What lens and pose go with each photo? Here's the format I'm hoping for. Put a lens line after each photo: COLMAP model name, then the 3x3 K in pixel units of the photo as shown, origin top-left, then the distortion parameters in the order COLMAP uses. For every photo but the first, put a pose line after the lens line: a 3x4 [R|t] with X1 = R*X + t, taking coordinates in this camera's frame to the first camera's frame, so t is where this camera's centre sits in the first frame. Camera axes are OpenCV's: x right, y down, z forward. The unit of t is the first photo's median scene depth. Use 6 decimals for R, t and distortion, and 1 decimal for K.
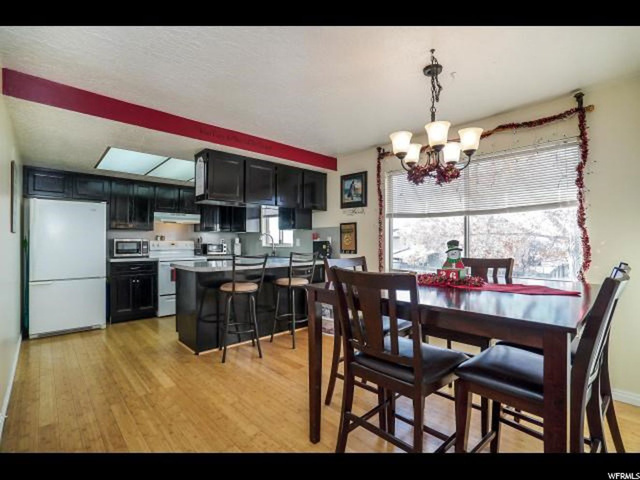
lens RADIAL K [[298.5, 0, 319.4], [0, 298.5, 242.2], [0, 0, 1]] dist [-0.049098, 0.014630]
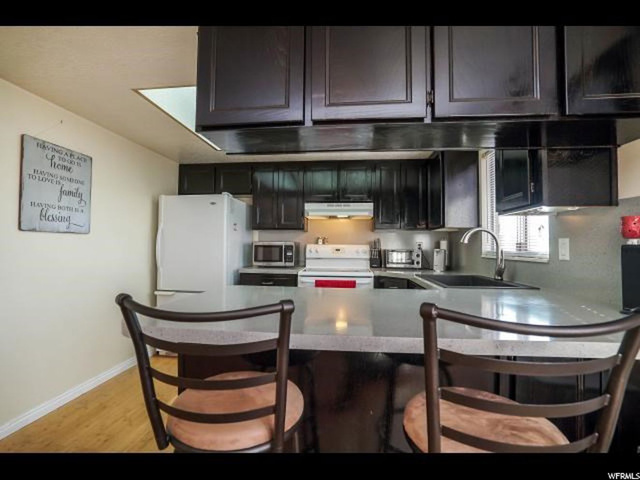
lens RADIAL K [[298.5, 0, 319.7], [0, 298.5, 240.6], [0, 0, 1]] dist [-0.049098, 0.014630]
pose [[0.653657, -0.012208, -0.756693, -0.002954], [-0.005419, 0.999769, -0.020811, -0.000061], [0.756772, 0.017703, 0.653439, 0.627183]]
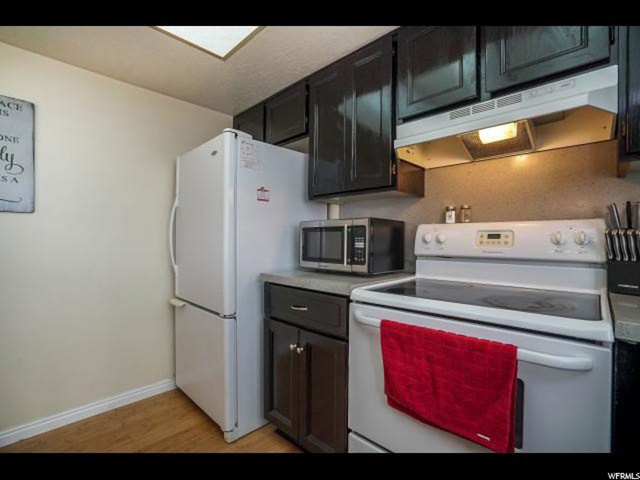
lens RADIAL K [[298.5, 0, 321.0], [0, 298.5, 240.9], [0, 0, 1]] dist [-0.049098, 0.014630]
pose [[0.041623, -0.001790, -0.999132, -0.298793], [-0.002897, 0.999994, -0.001912, 0.014527], [0.999129, 0.002974, 0.041618, 1.014295]]
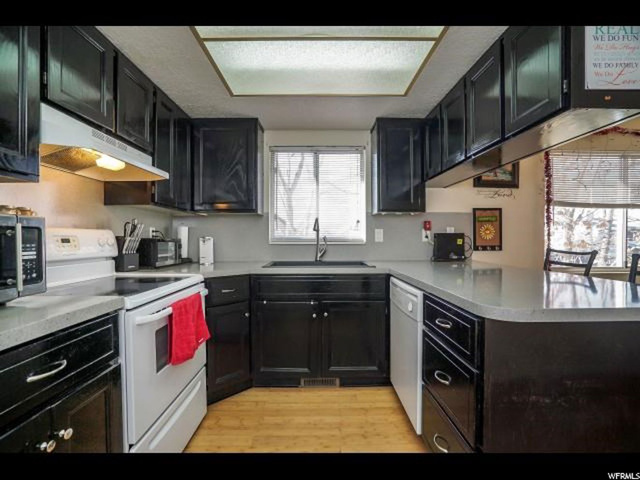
lens RADIAL K [[298.5, 0, 319.3], [0, 298.5, 240.8], [0, 0, 1]] dist [-0.049098, 0.014630]
pose [[0.677905, -0.008753, 0.735097, -0.648161], [0.001530, 0.999944, 0.010496, 0.005603], [-0.735148, -0.005990, 0.677880, 0.755902]]
